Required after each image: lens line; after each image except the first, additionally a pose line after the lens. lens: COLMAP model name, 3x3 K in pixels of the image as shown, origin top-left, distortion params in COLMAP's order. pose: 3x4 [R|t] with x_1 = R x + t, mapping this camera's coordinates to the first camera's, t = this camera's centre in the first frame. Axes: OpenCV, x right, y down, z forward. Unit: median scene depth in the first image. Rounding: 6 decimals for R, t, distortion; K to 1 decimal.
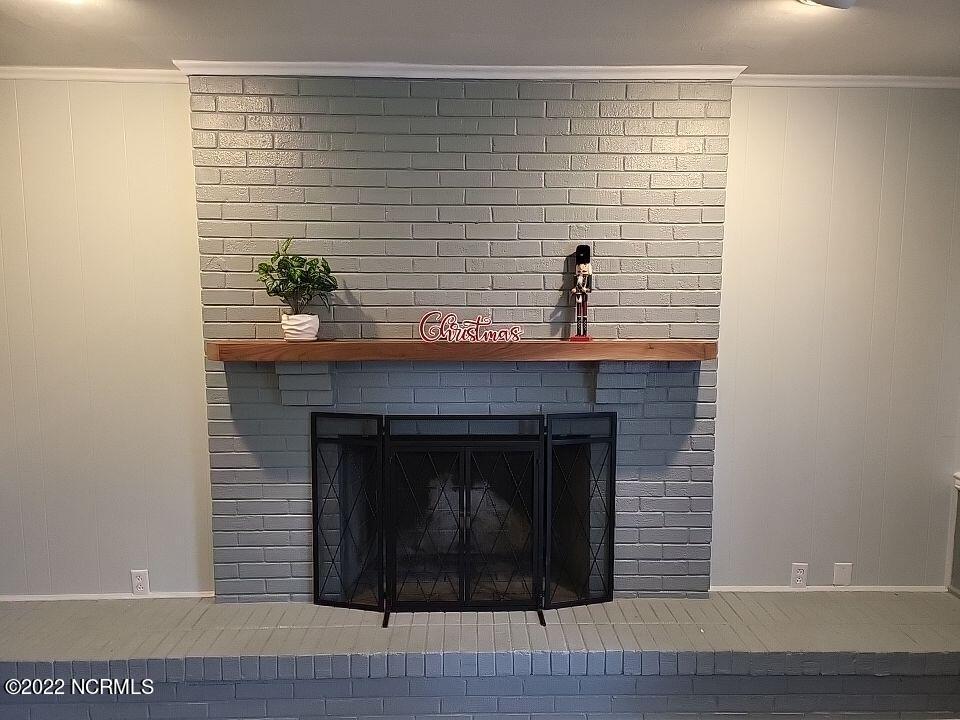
lens RADIAL K [[671.6, 0, 487.2], [0, 671.6, 365.4], [0, 0, 1]] dist [0.071137, -0.066850]
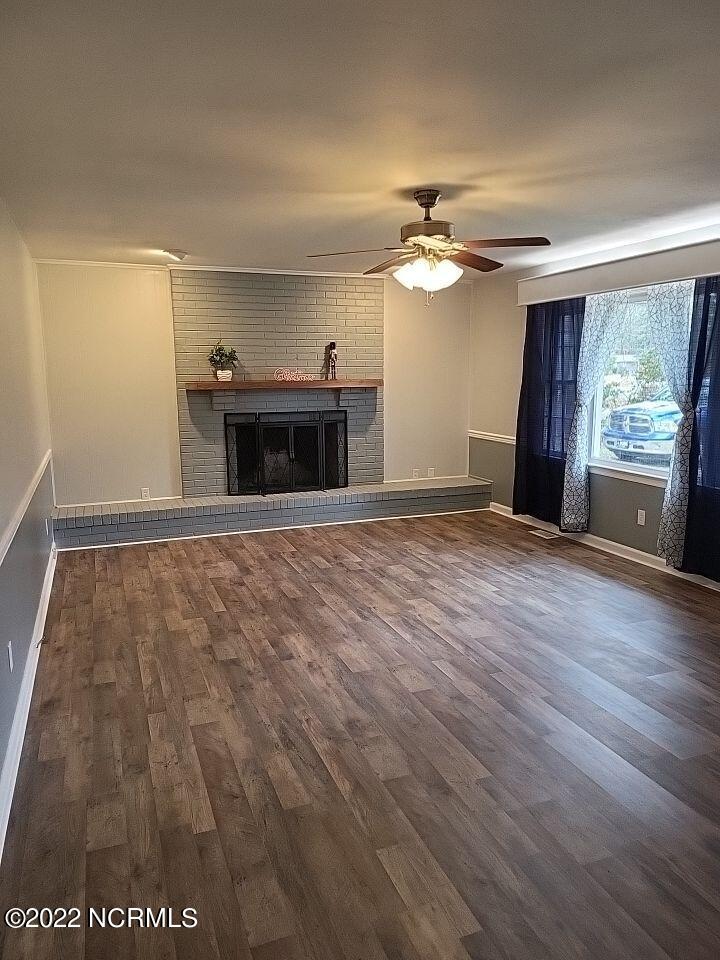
lens RADIAL K [[671.6, 0, 355.1], [0, 671.6, 481.0], [0, 0, 1]] dist [0.071137, -0.066850]
pose [[0.945249, -0.064384, 0.319937, -0.600352], [0.048925, 0.997224, 0.056134, 0.196818], [-0.322663, -0.037408, 0.945774, -1.389162]]
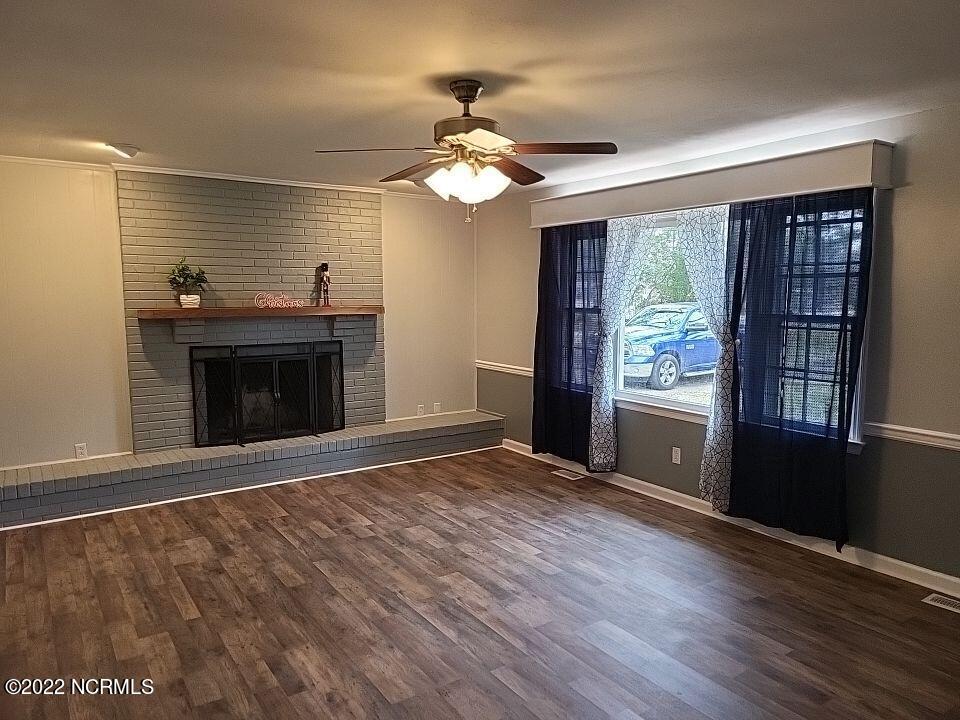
lens RADIAL K [[671.6, 0, 484.1], [0, 671.6, 365.9], [0, 0, 1]] dist [0.071137, -0.066850]
pose [[0.844919, -0.063748, 0.531082, -0.586027], [0.066395, 0.997693, 0.014128, 0.153354], [-0.530758, 0.023324, 0.847202, -1.088275]]
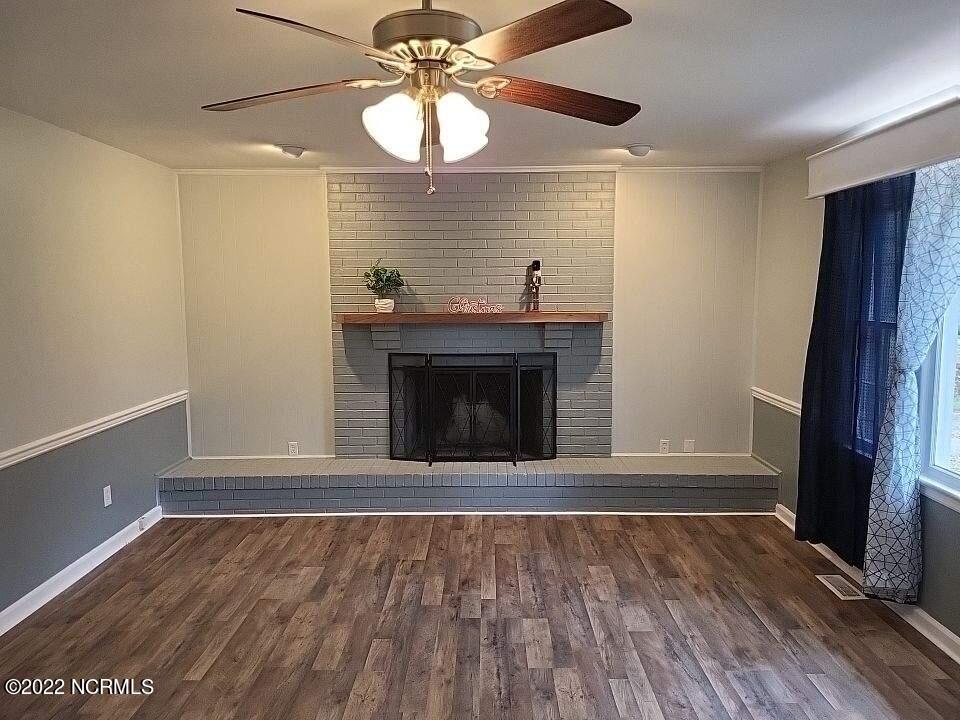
lens RADIAL K [[671.6, 0, 480.0], [0, 671.6, 359.3], [0, 0, 1]] dist [0.071137, -0.066850]
pose [[0.999152, -0.004502, -0.040932, 0.061567], [0.004069, 0.999935, -0.010651, 0.107537], [0.040977, 0.010475, 0.999105, -0.813813]]
